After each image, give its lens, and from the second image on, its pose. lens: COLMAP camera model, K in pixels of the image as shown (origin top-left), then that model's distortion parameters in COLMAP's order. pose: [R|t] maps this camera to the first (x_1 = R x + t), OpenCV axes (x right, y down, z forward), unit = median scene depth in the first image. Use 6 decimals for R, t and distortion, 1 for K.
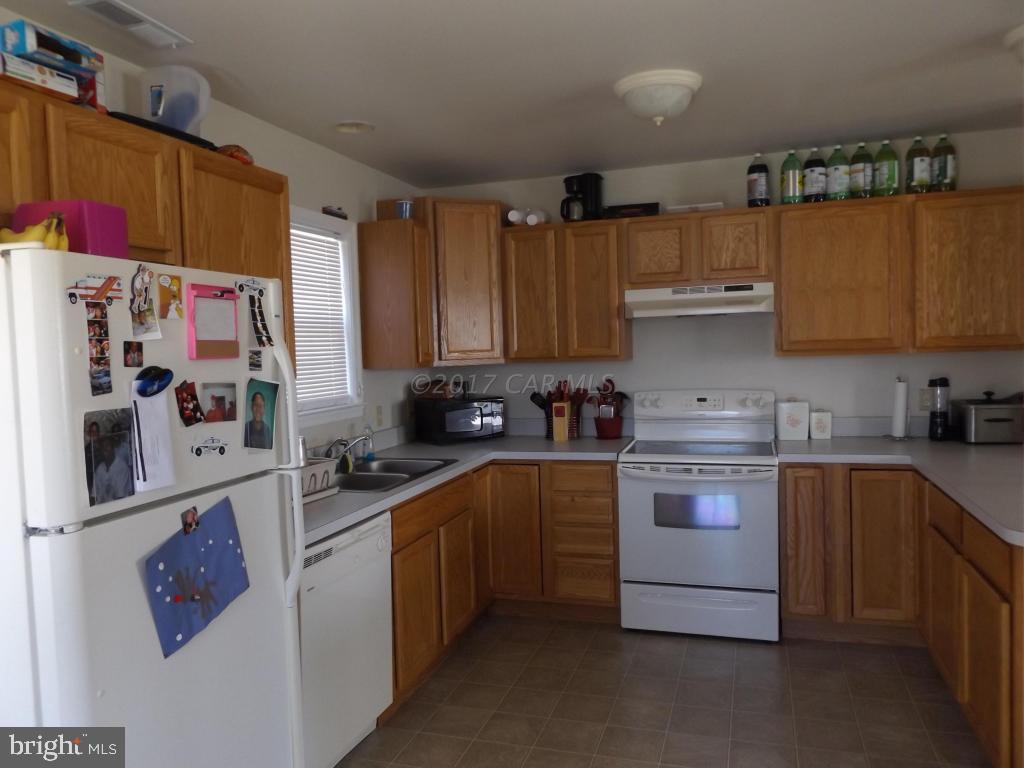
lens RADIAL K [[765.1, 0, 513.0], [0, 765.1, 383.2], [0, 0, 1]] dist [-0.006802, -0.009059]
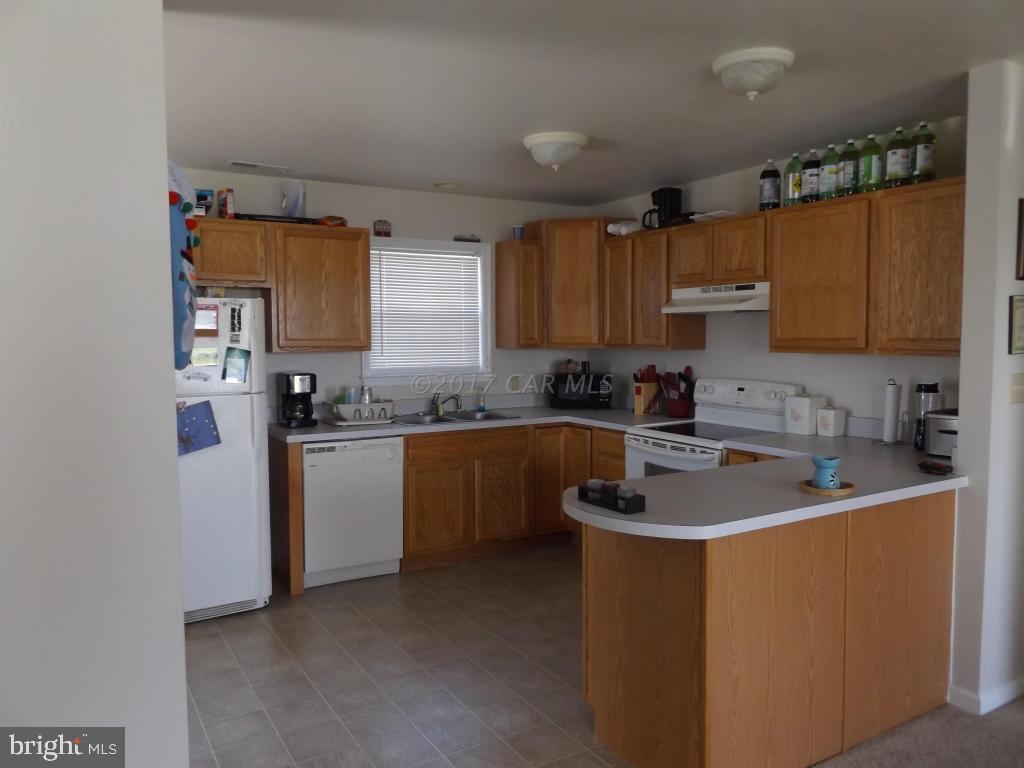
lens RADIAL K [[765.1, 0, 511.2], [0, 765.1, 382.5], [0, 0, 1]] dist [-0.006802, -0.009059]
pose [[0.748139, 0.072194, -0.659603, 0.791825], [-0.053440, 0.997390, 0.048552, -0.025744], [0.661386, -0.001075, 0.750045, -0.031497]]
